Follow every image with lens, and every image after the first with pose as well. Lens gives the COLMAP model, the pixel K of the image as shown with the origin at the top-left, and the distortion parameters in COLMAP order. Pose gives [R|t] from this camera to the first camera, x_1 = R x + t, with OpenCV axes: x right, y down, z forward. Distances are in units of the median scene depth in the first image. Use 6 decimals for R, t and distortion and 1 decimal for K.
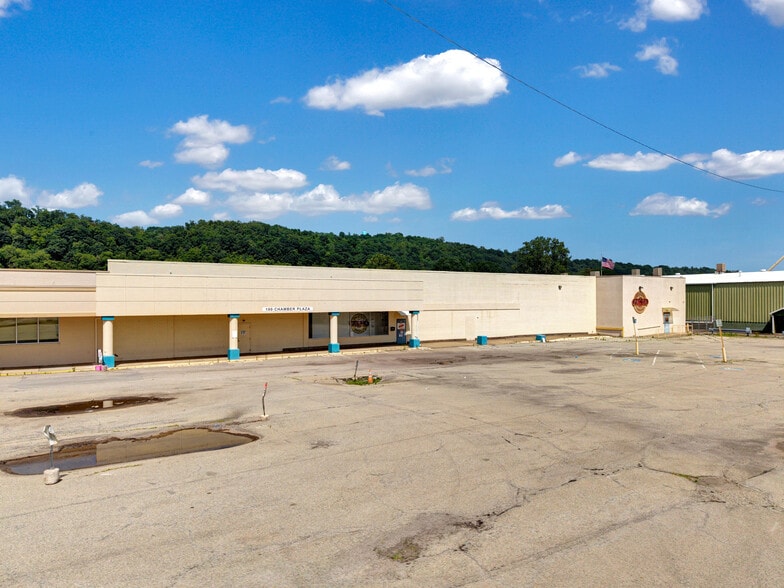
lens RADIAL K [[522.9, 0, 396.1], [0, 522.9, 295.9], [0, 0, 1]] dist [0.049273, -0.049089]
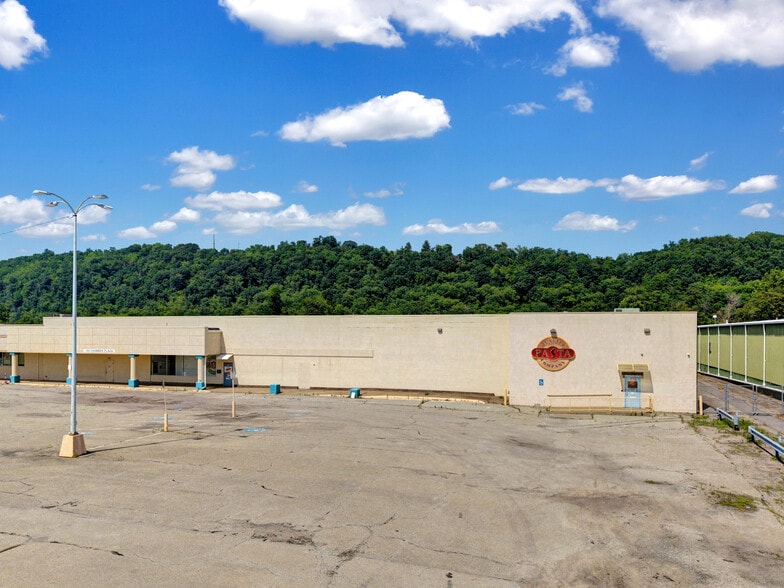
lens RADIAL K [[578.6, 0, 395.6], [0, 578.6, 334.7], [0, 0, 1]] dist [0.097509, -0.151869]
pose [[0.629582, 0.008031, -0.776893, 0.858787], [0.002797, 0.999917, 0.012602, -0.019758], [0.776929, -0.010107, 0.629507, 0.390852]]
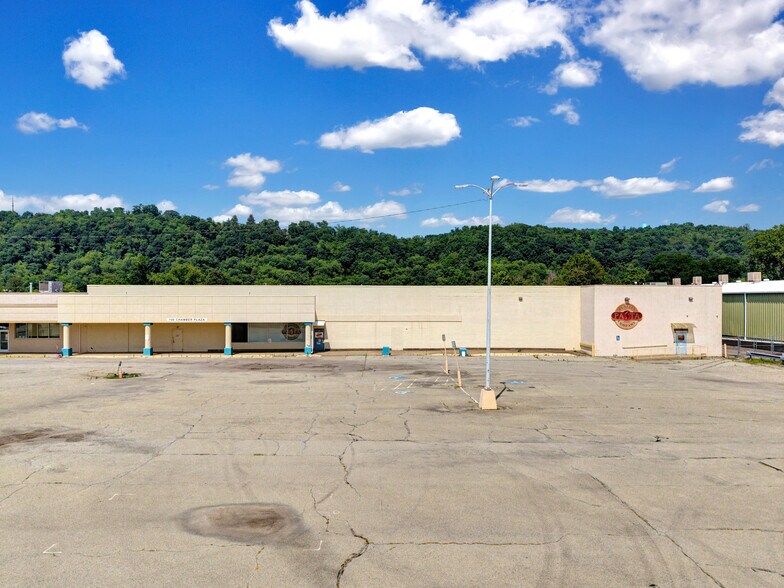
lens RADIAL K [[521.8, 0, 394.9], [0, 521.8, 304.7], [0, 0, 1]] dist [0.046215, -0.054057]
pose [[0.860947, 0.007236, -0.508643, 0.549967], [0.001746, 0.999851, 0.017179, -0.020725], [0.508692, -0.015678, 0.860806, 0.080960]]
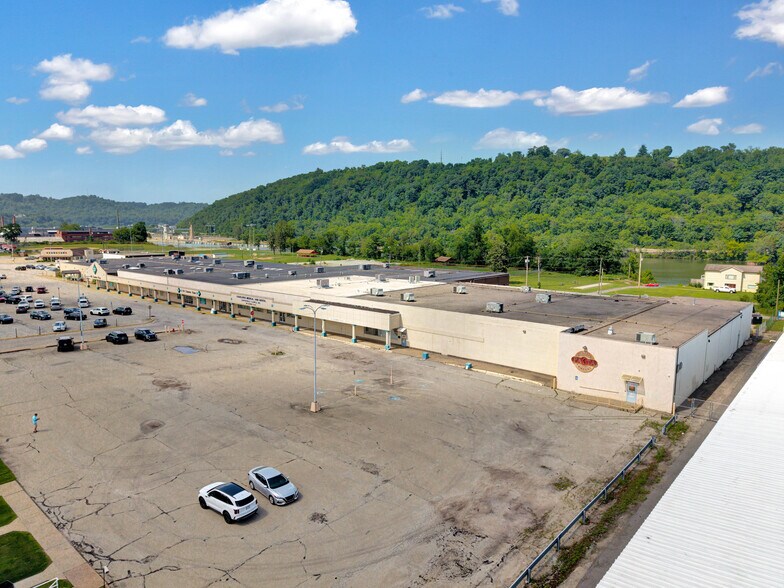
lens RADIAL K [[521.8, 0, 394.9], [0, 521.8, 304.7], [0, 0, 1]] dist [0.046215, -0.054057]
pose [[0.281877, 0.145760, -0.948314, 1.247311], [0.005379, 0.988137, 0.153479, -0.241765], [0.959436, -0.048363, 0.277749, 0.365491]]
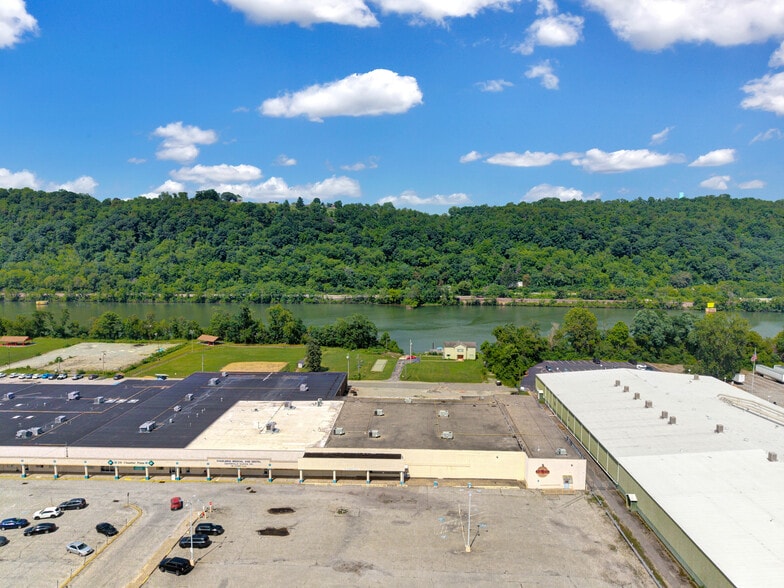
lens RADIAL K [[521.8, 0, 394.9], [0, 521.8, 304.7], [0, 0, 1]] dist [0.046215, -0.054057]
pose [[0.824398, 0.070819, -0.561562, 1.010118], [-0.001280, 0.992372, 0.123270, -0.794515], [0.566009, -0.100905, 0.818201, -0.774052]]
